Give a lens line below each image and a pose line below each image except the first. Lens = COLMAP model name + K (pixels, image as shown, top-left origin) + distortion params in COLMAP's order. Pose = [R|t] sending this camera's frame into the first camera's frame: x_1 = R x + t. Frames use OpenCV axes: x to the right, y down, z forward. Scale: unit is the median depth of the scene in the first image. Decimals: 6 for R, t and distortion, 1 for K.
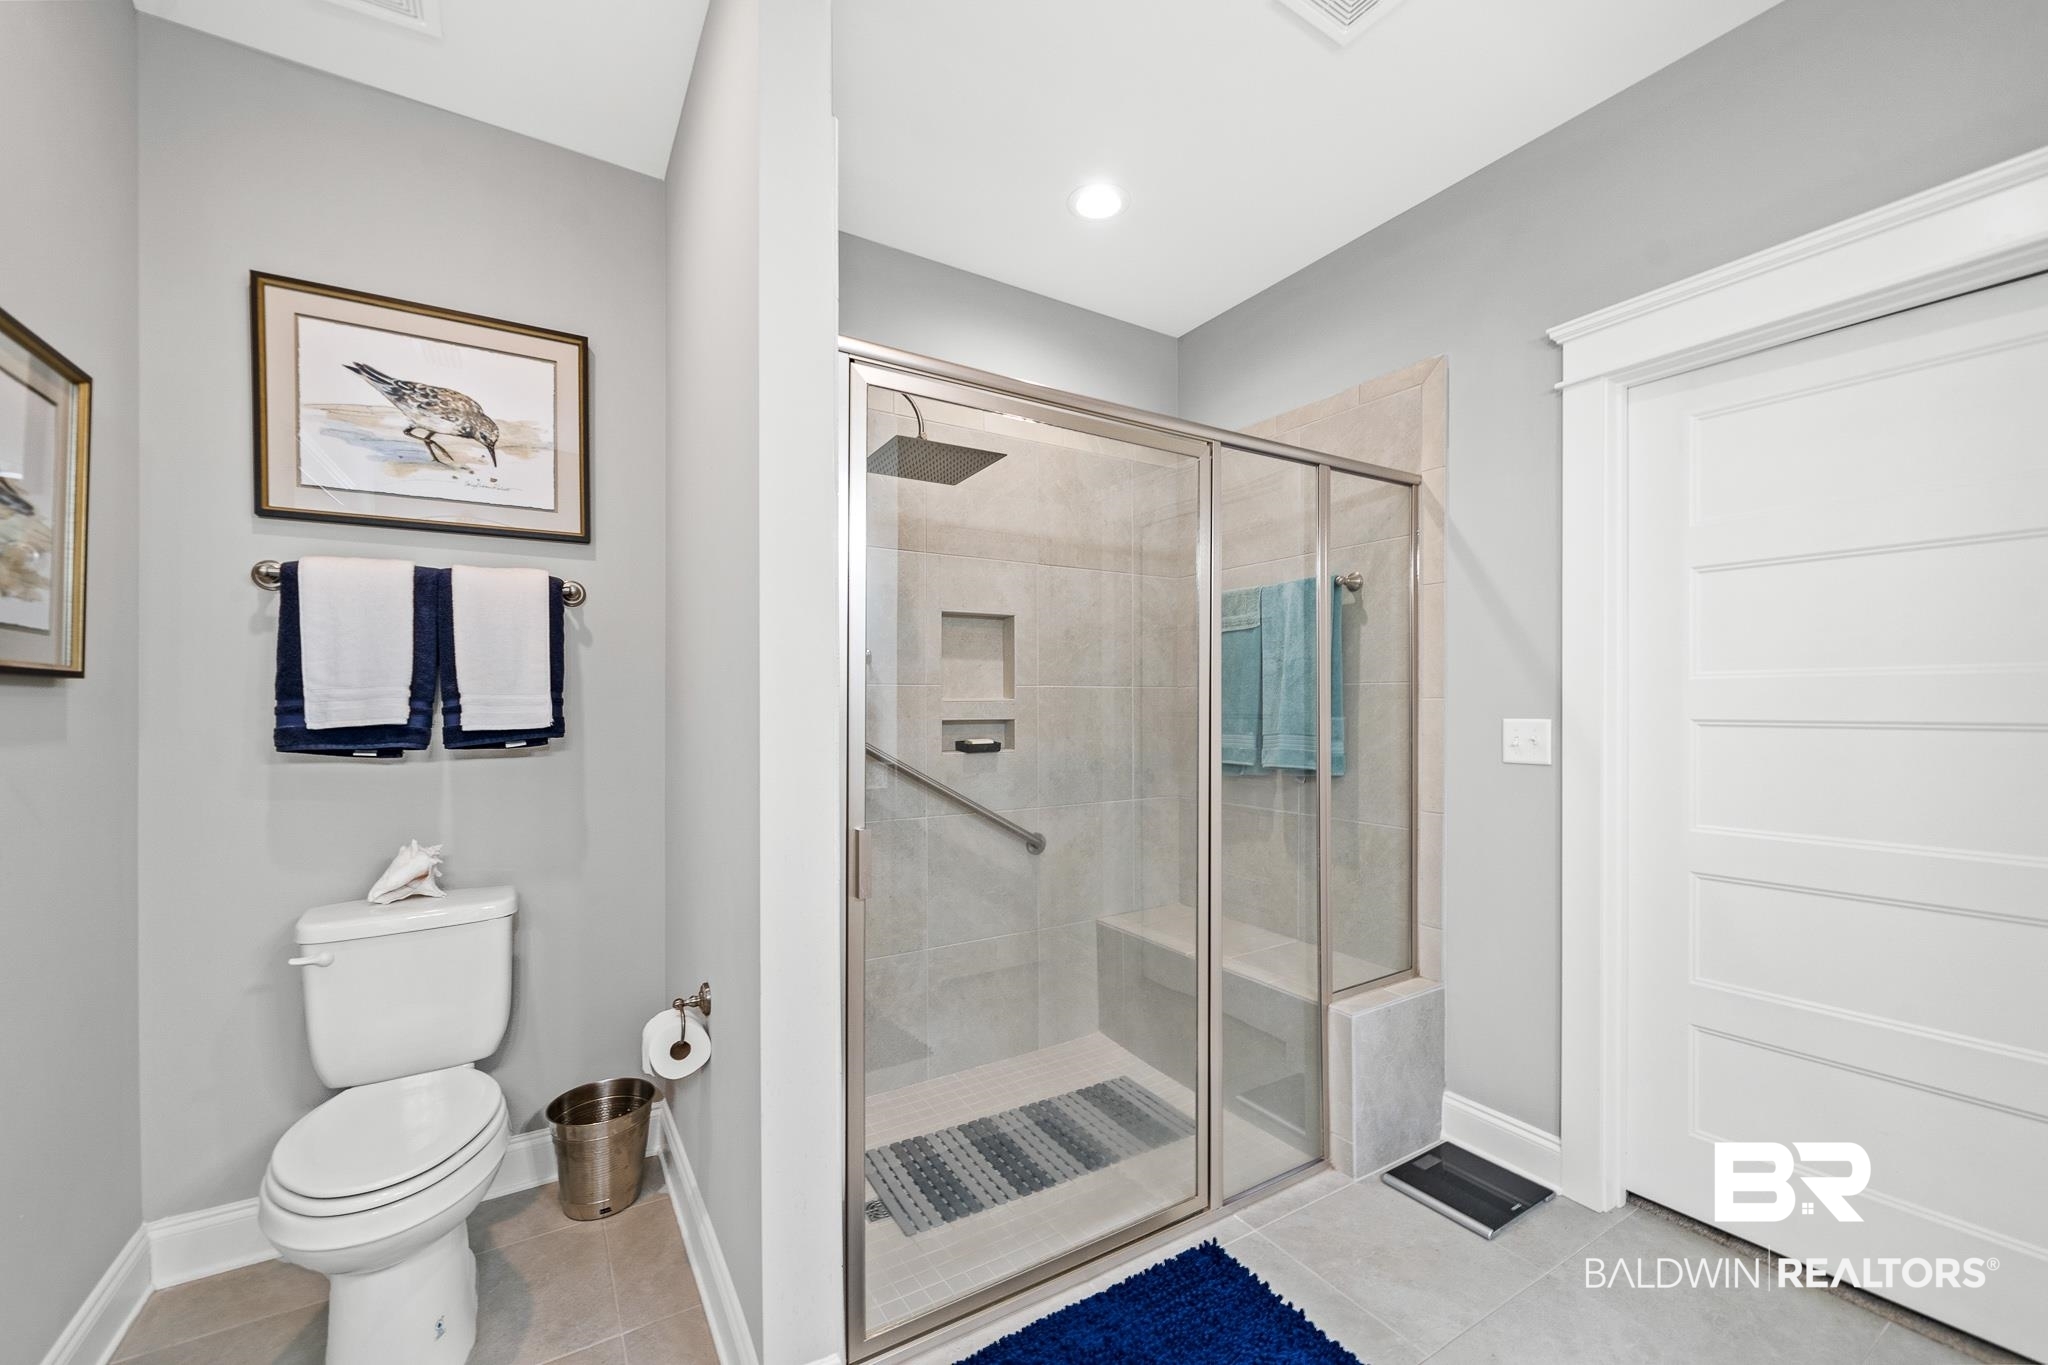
lens RADIAL K [[822.5, 0, 1028.1], [0, 822.5, 704.5], [0, 0, 1]] dist [-0.001582, 0.000120]
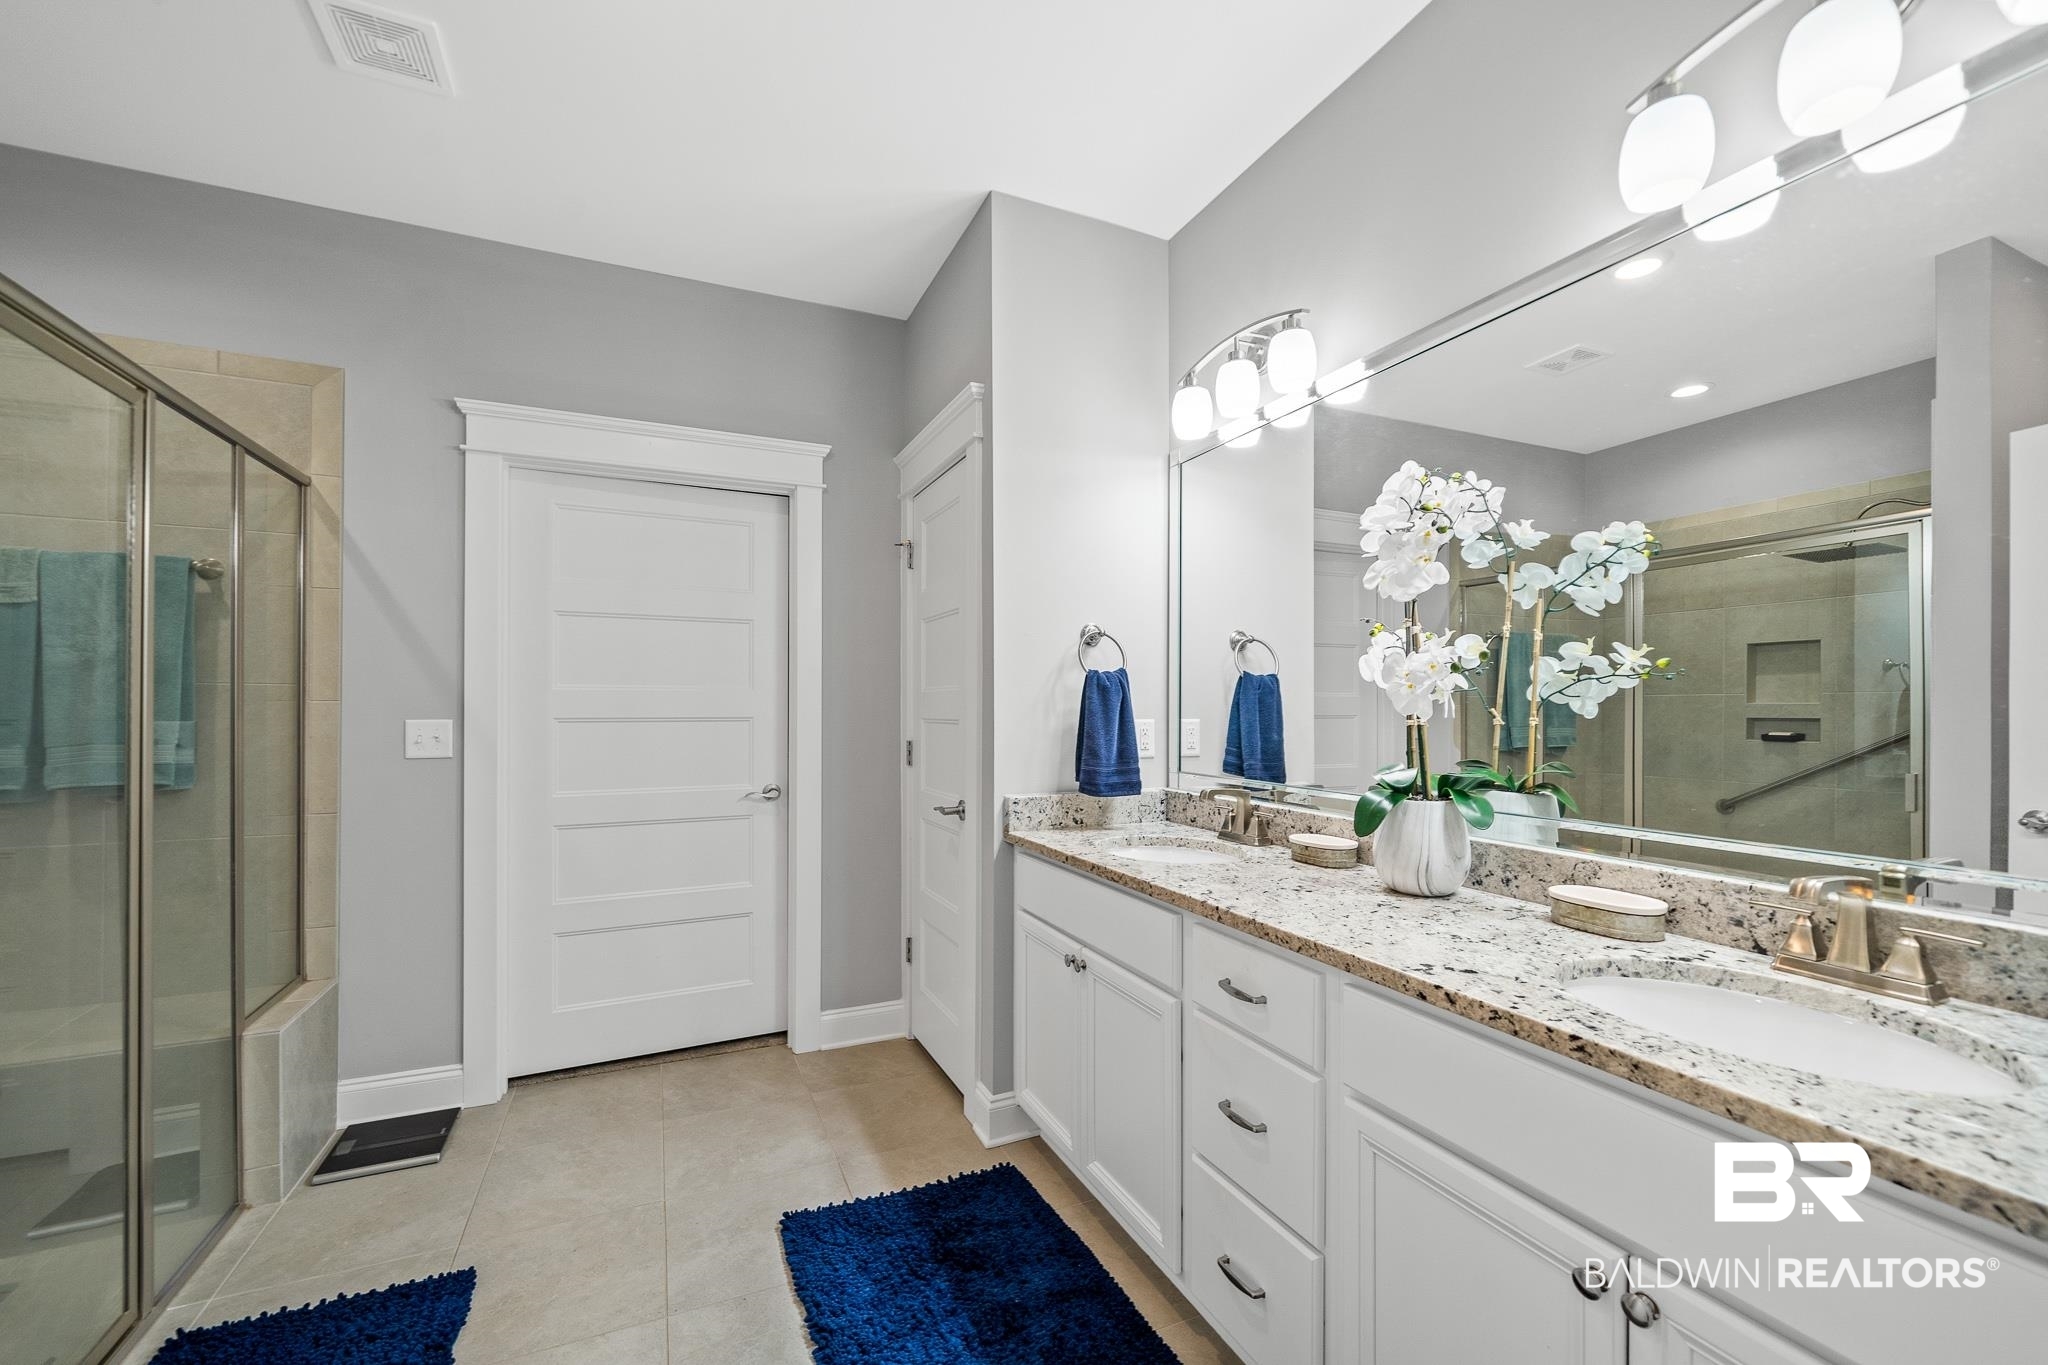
lens RADIAL K [[822.5, 0, 1027.9], [0, 822.5, 702.7], [0, 0, 1]] dist [-0.001582, 0.000120]
pose [[0.122175, 0.011839, 0.992438, -0.441937], [0.000442, 0.999928, -0.011983, 0.007693], [-0.992508, 0.001902, 0.122161, 0.015409]]
